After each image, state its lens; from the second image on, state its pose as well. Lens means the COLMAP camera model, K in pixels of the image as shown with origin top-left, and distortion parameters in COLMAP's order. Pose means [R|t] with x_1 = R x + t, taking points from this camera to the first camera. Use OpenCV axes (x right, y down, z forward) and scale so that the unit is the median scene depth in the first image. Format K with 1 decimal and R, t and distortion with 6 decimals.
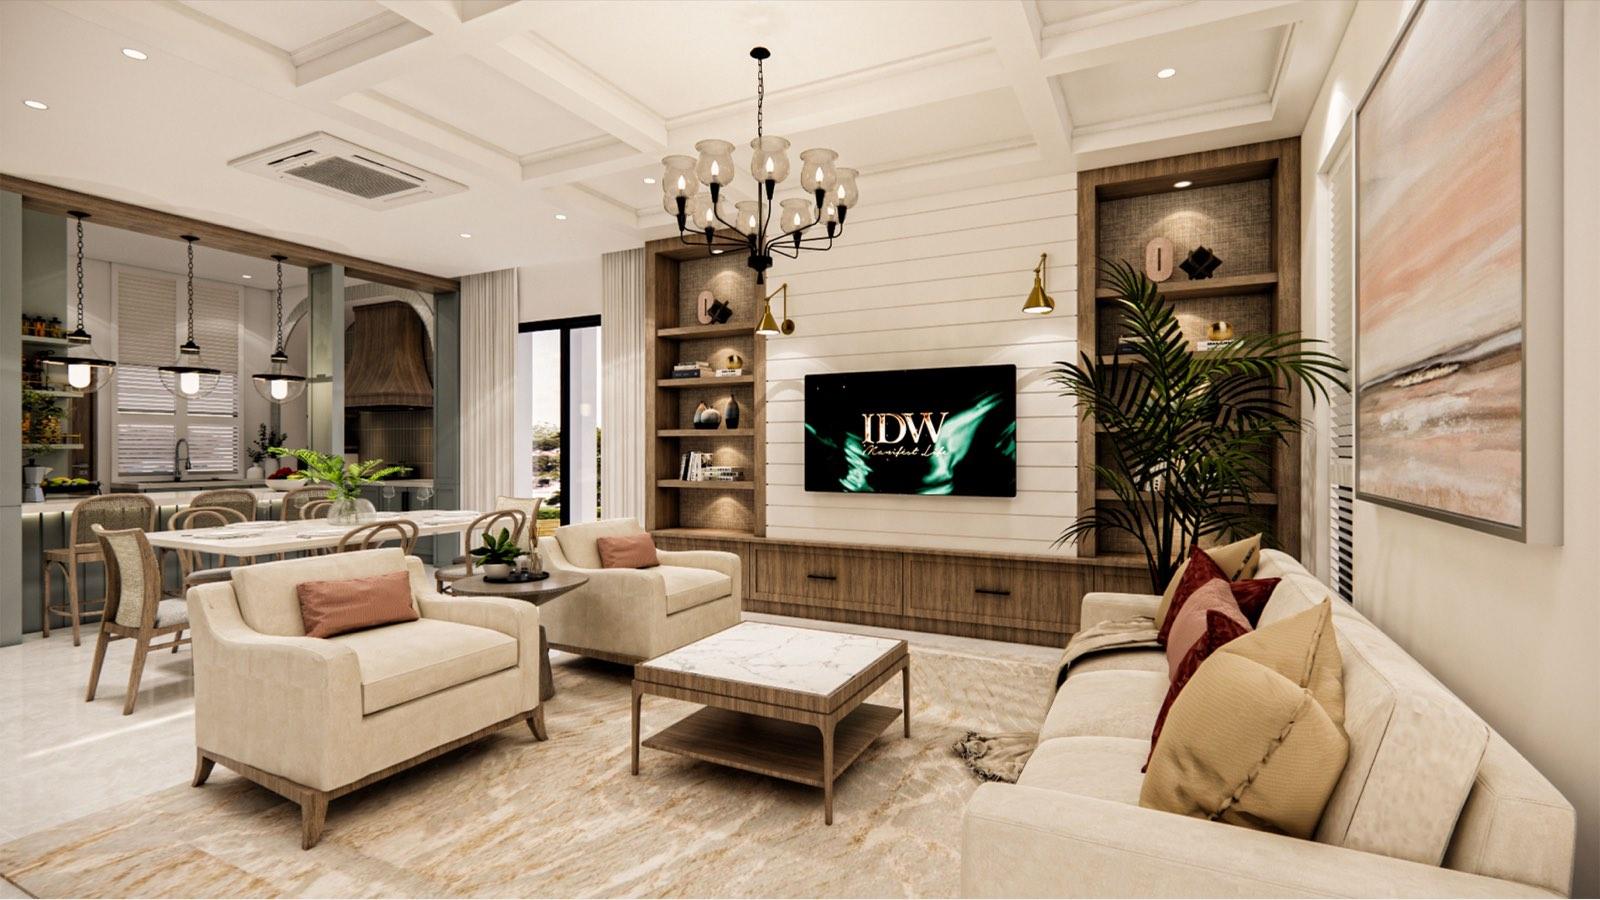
lens RADIAL K [[728.1, 0, 801.7], [0, 728.1, 449.7], [0, 0, 1]] dist [-0.000832, 0.000243]
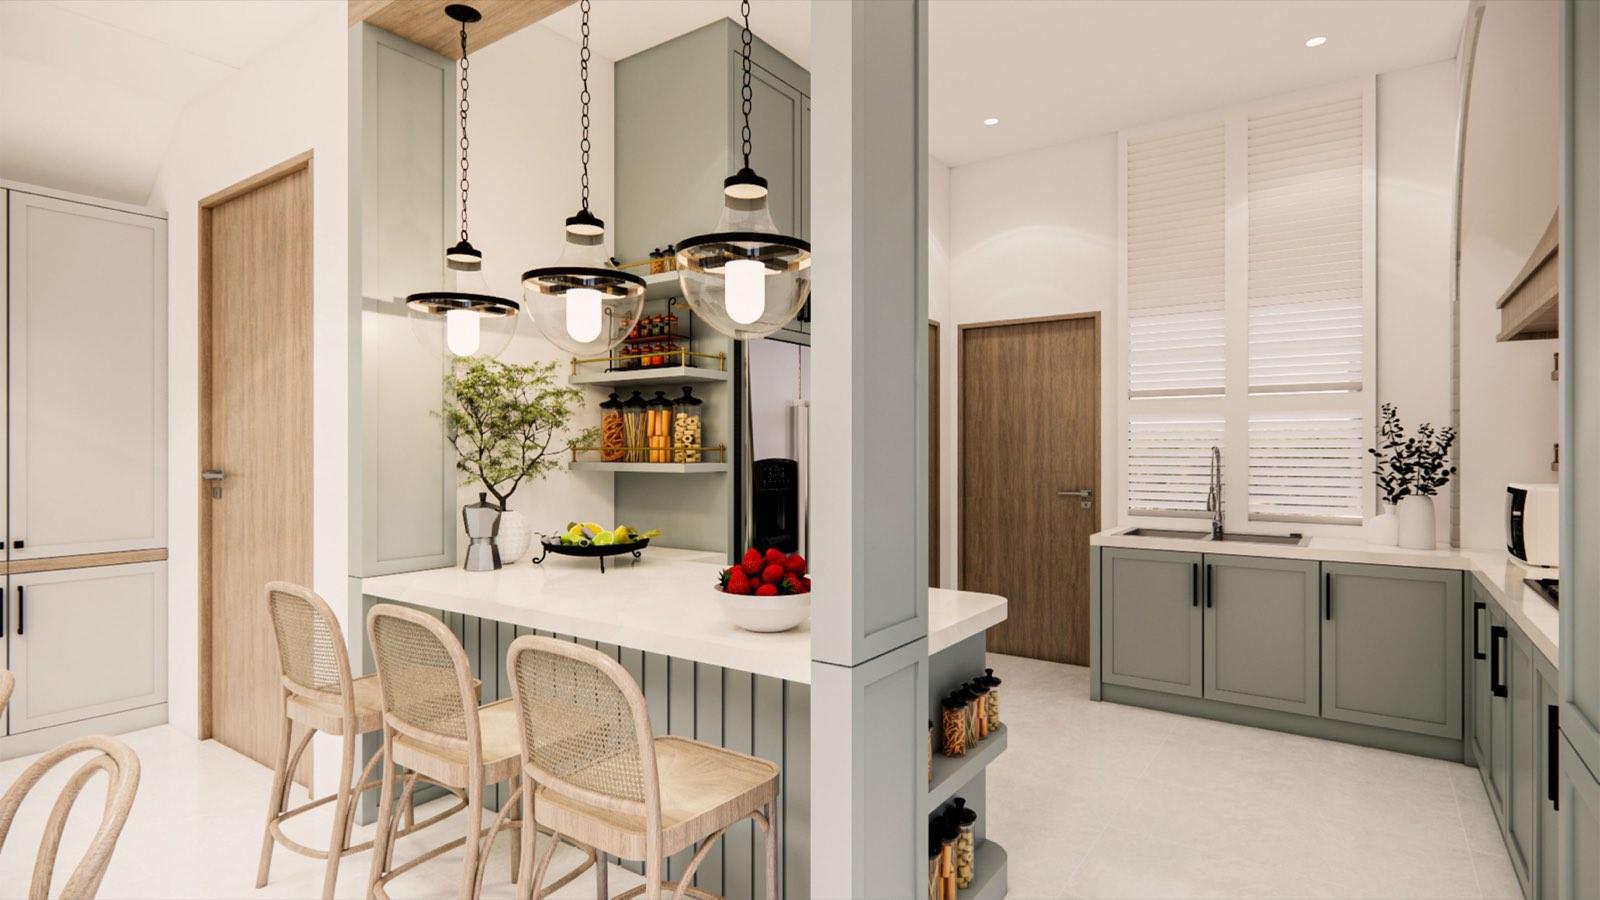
lens RADIAL K [[806.9, 0, 798.4], [0, 806.9, 447.8], [0, 0, 1]] dist [-0.001430, 0.000294]
pose [[-0.138607, -0.001568, -0.990346, -0.327041], [-0.000366, 0.999999, -0.001532, -0.014439], [0.990347, 0.000150, -0.138608, 0.906446]]
